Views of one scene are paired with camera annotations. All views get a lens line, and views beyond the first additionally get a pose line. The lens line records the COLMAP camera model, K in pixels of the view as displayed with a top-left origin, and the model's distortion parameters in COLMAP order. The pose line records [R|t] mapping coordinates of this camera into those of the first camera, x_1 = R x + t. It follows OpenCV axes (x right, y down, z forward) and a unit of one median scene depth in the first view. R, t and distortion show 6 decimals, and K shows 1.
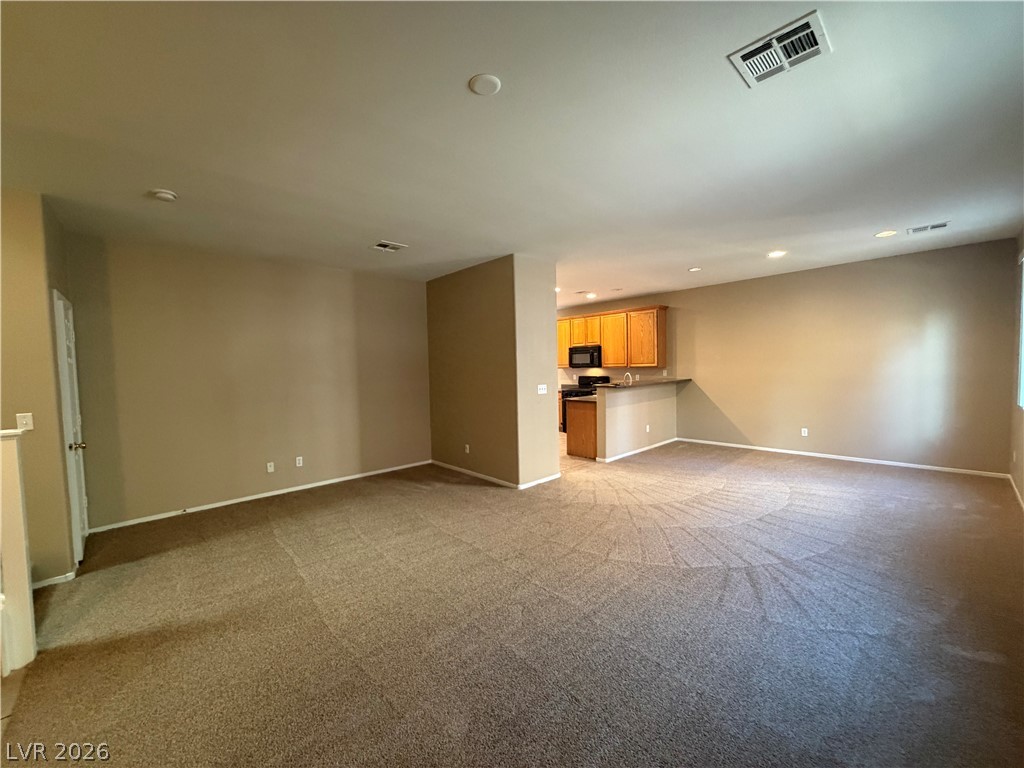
lens RADIAL K [[403.2, 0, 512.0], [0, 403.2, 384.0], [0, 0, 1]] dist [0.000194, 0.000013]
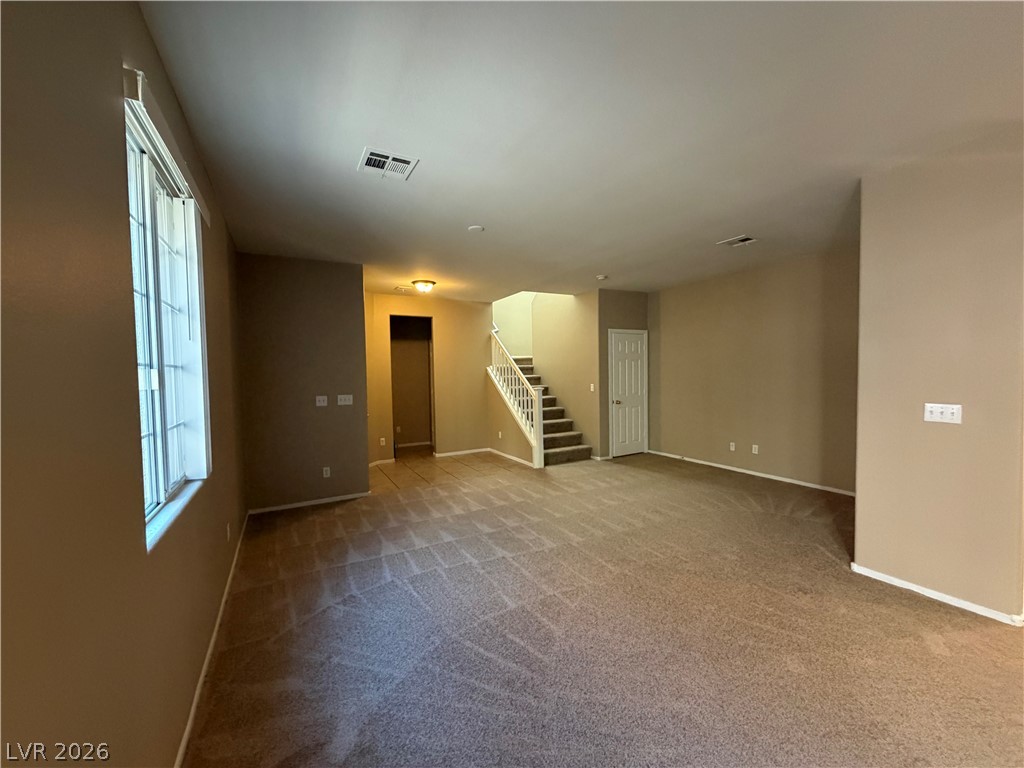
lens RADIAL K [[403.2, 0, 512.0], [0, 403.2, 384.0], [0, 0, 1]] dist [0.000194, 0.000013]
pose [[-0.234497, 0.061644, -0.970160, 0.978161], [-0.018116, 0.997537, 0.067762, -0.067438], [0.971948, 0.033465, -0.232803, 0.873843]]
